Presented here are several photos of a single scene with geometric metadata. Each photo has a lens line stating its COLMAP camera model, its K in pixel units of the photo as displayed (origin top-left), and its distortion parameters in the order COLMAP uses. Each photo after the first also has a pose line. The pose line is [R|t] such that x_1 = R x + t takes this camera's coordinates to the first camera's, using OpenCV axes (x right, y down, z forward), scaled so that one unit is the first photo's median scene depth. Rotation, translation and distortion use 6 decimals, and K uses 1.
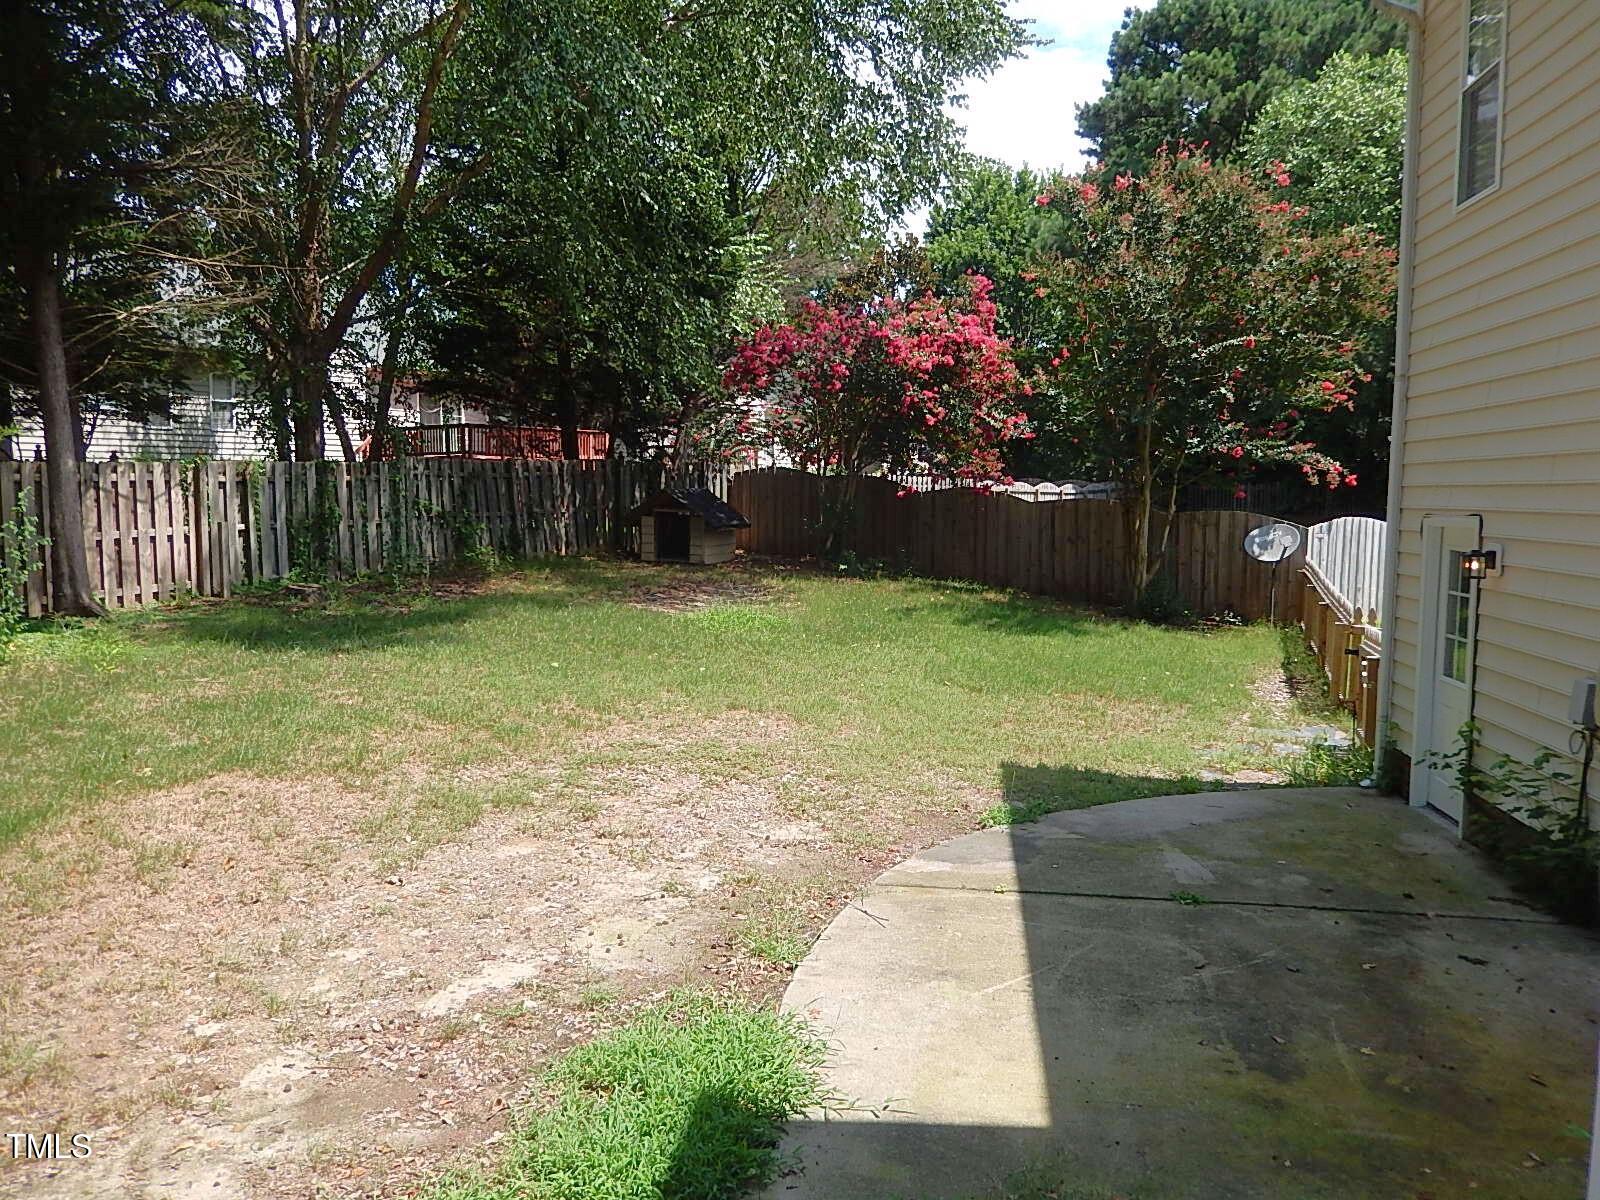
lens RADIAL K [[1212.4, 0, 797.9], [0, 1212.4, 592.6], [0, 0, 1]] dist [0.001162, 0.005693]
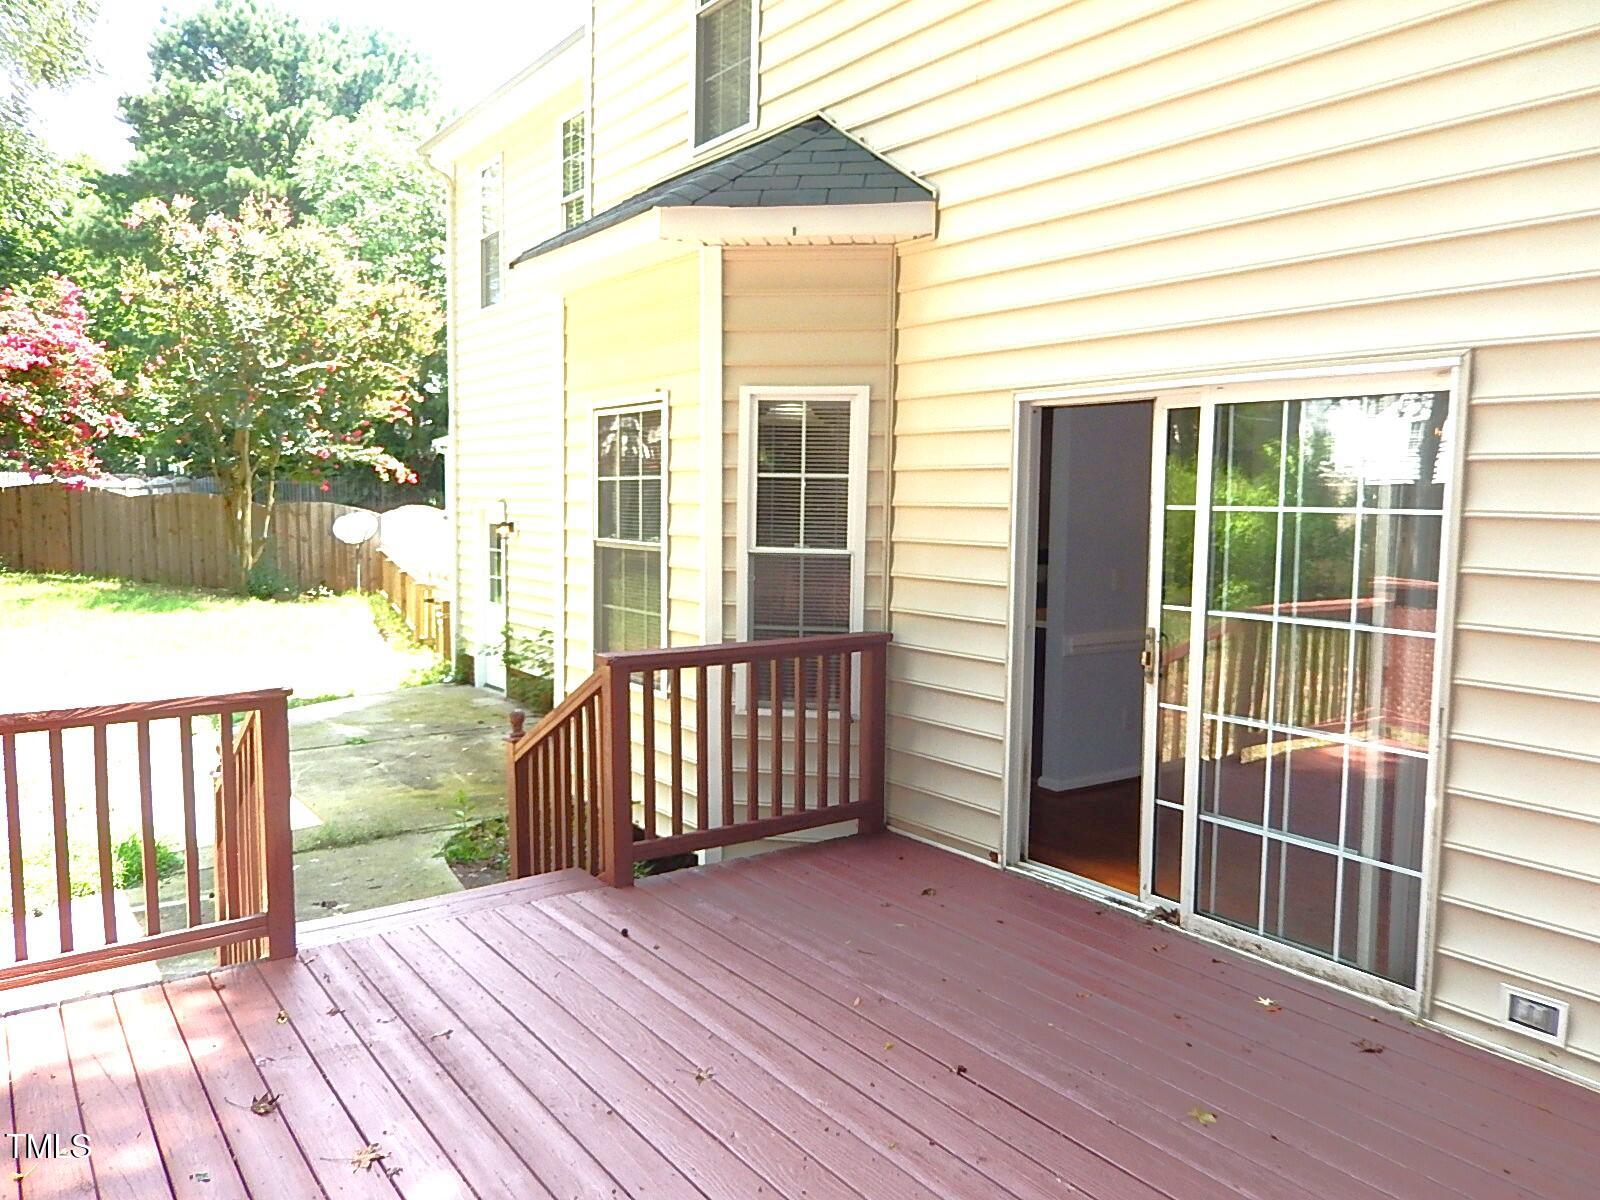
lens RADIAL K [[1179.3, 0, 800.0], [0, 1179.3, 600.0], [0, 0, 1]] dist [-0.070001, 0.003931]
pose [[0.726112, -0.063487, 0.684639, -0.088003], [0.053215, 0.997930, 0.036101, 0.012165], [-0.685514, 0.010219, 0.727987, -0.155650]]
